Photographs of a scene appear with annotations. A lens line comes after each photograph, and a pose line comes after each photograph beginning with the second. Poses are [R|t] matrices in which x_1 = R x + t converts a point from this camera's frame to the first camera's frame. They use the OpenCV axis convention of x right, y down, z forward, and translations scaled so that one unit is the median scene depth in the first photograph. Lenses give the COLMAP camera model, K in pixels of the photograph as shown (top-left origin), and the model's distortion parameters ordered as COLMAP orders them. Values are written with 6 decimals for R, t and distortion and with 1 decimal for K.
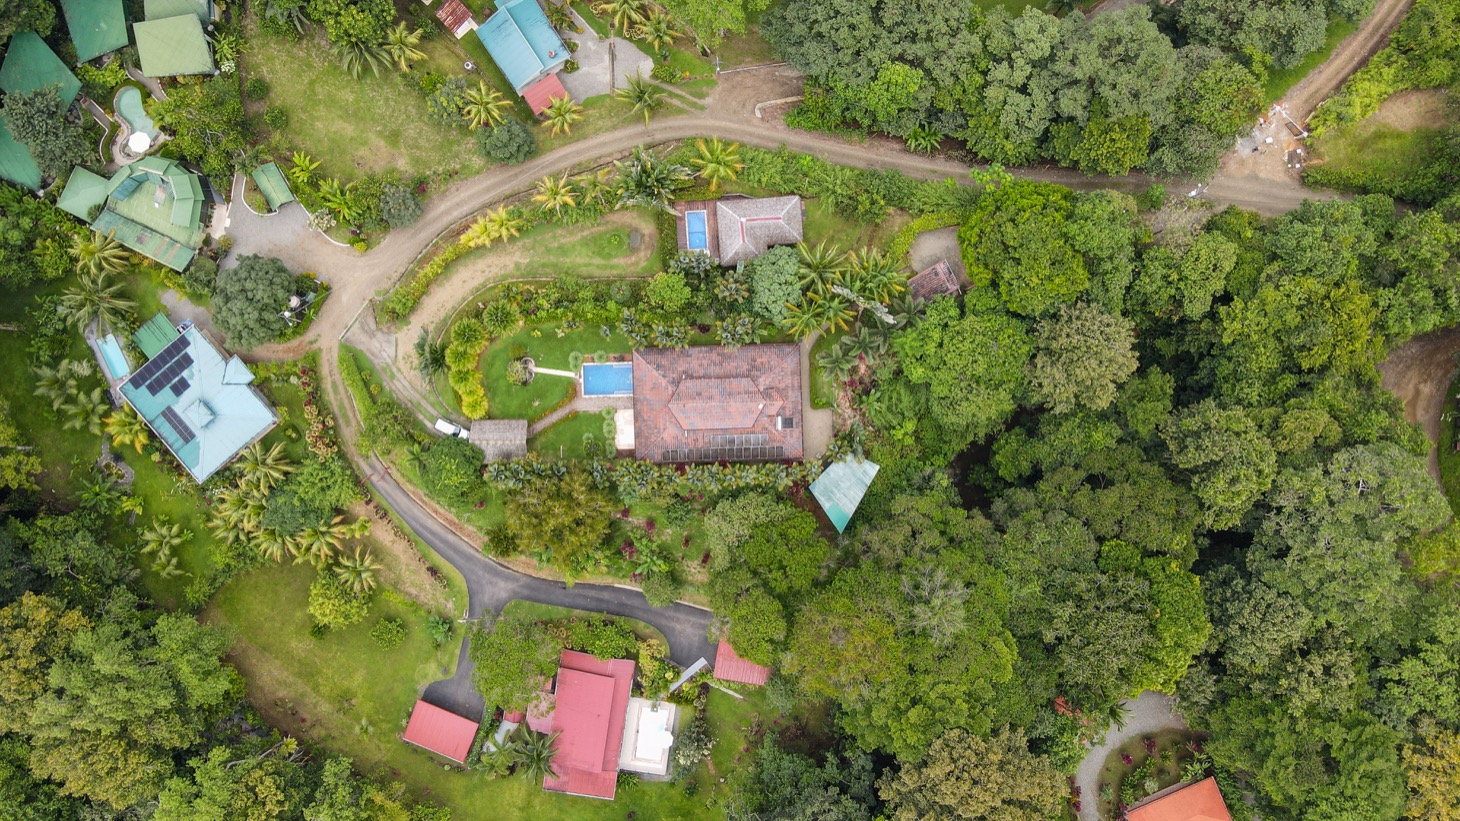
lens RADIAL K [[1073.1, 0, 726.2], [0, 1073.1, 401.8], [0, 0, 1]] dist [0.004757, 0.008655]
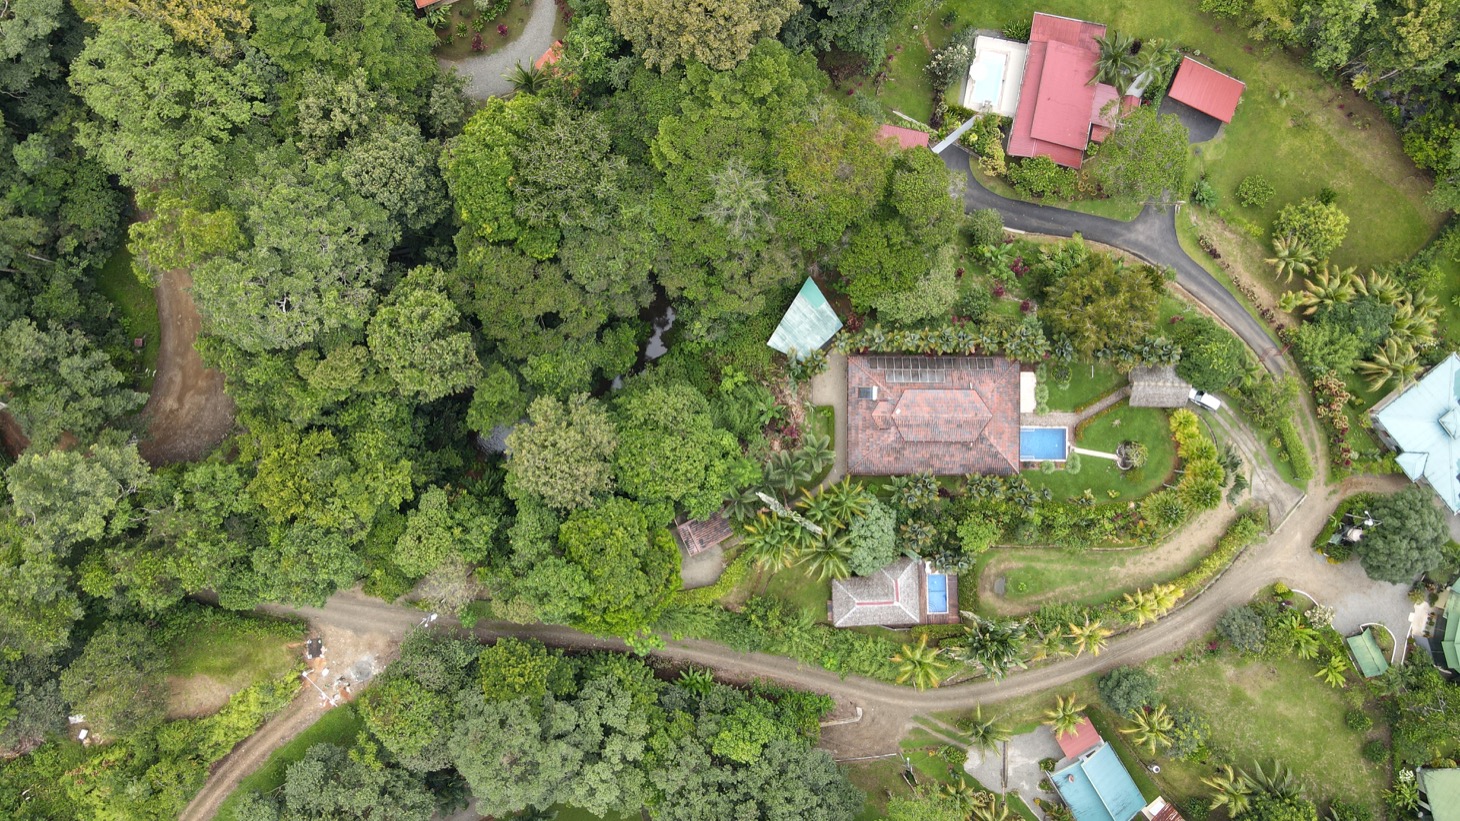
lens RADIAL K [[1073.1, 0, 733.0], [0, 1073.1, 405.9], [0, 0, 1]] dist [0.004757, 0.008655]
pose [[-0.998985, -0.035886, -0.027214, 0.198228], [0.035902, -0.999355, -0.000123, 0.003930], [-0.027192, -0.001100, 0.999630, 0.034807]]
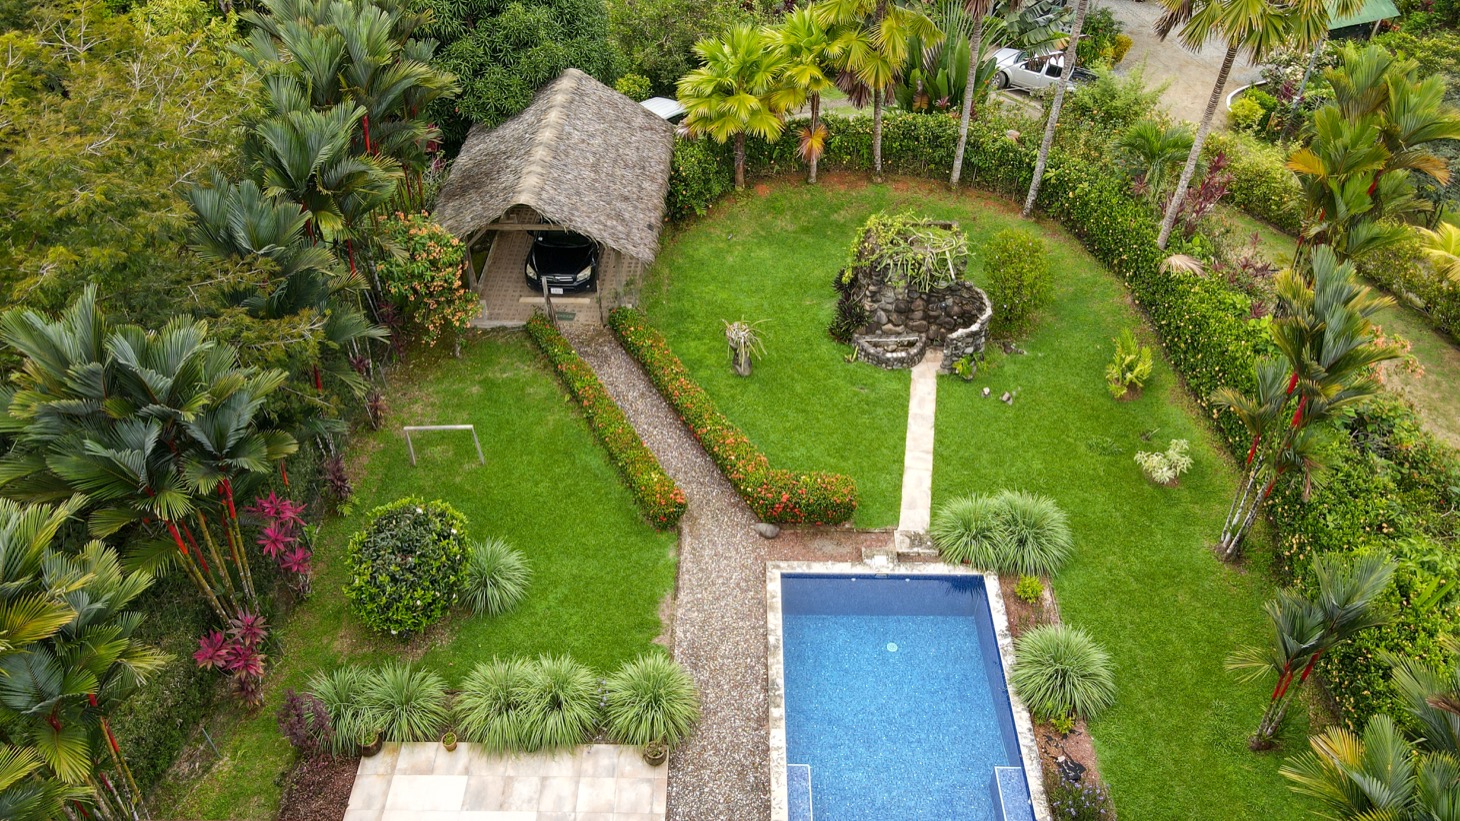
lens RADIAL K [[1073.1, 0, 720.4], [0, 1073.1, 402.5], [0, 0, 1]] dist [0.004757, 0.008655]
pose [[-0.047693, 0.646884, -0.761096, -0.033123], [-0.998840, -0.025807, 0.040656, -0.002836], [0.006658, 0.762152, 0.647364, 0.890408]]
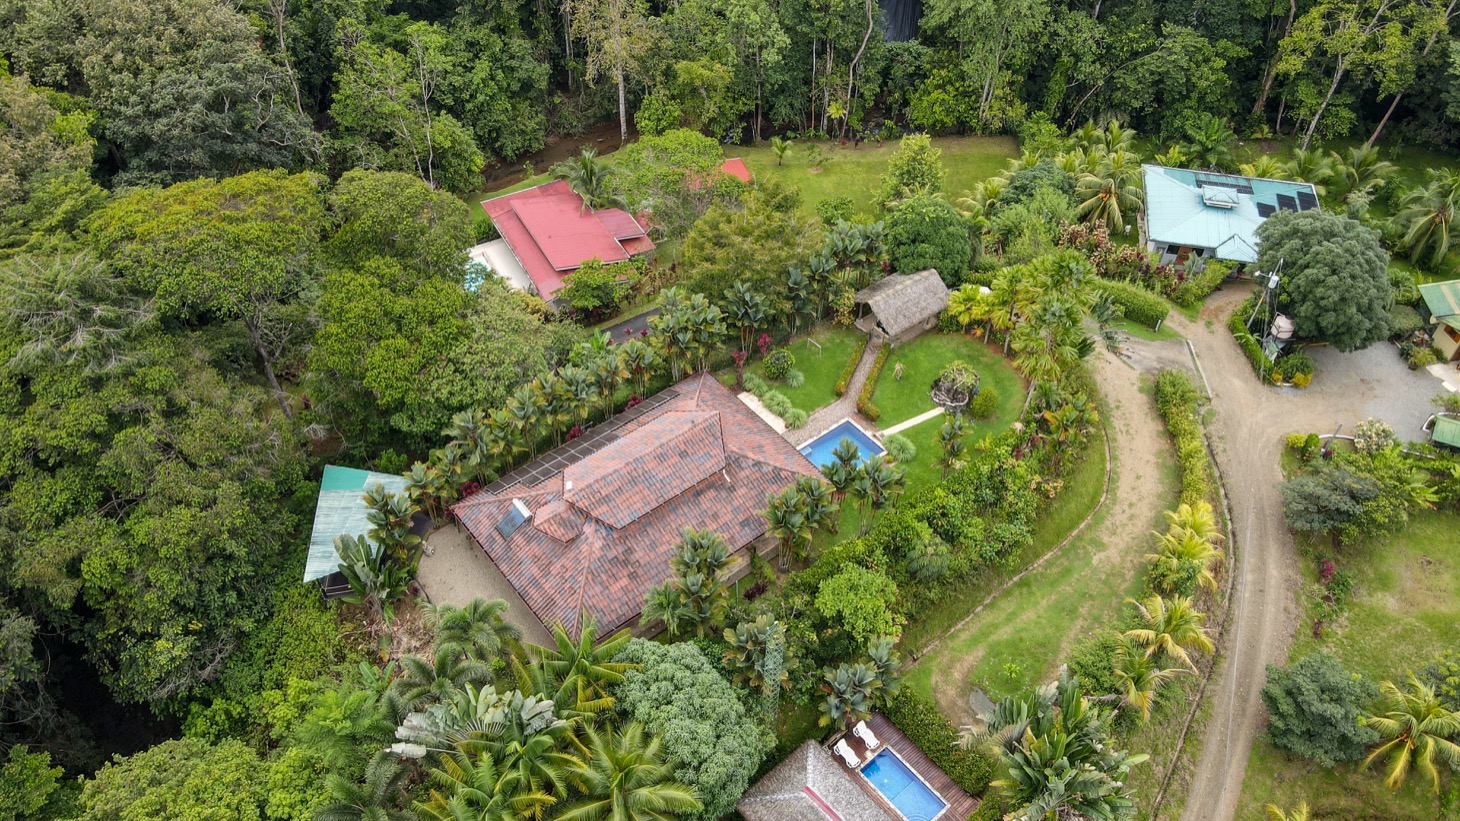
lens RADIAL K [[1073.1, 0, 729.7], [0, 1073.1, 411.5], [0, 0, 1]] dist [0.004757, 0.008655]
pose [[-0.798736, 0.418630, -0.432168, 0.167360], [-0.601517, -0.572363, 0.557296, -0.288772], [-0.014056, 0.705089, 0.708980, 0.592082]]
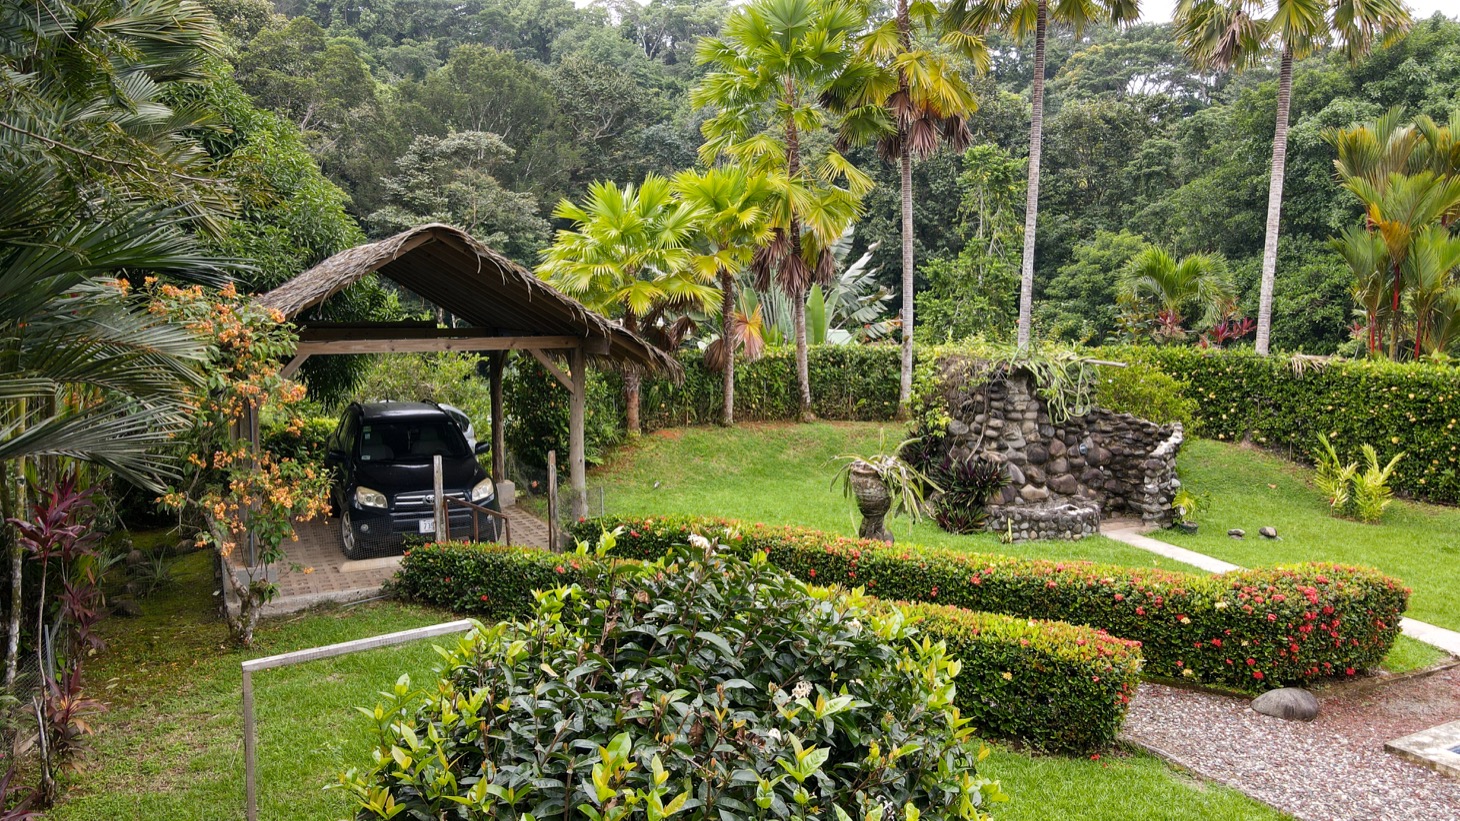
lens RADIAL K [[1073.1, 0, 730.9], [0, 1073.1, 406.4], [0, 0, 1]] dist [0.004757, 0.008655]
pose [[0.444160, 0.076387, -0.892685, -0.100786], [-0.895935, 0.043062, -0.442092, 0.052870], [0.004671, 0.996148, 0.087564, 0.983775]]
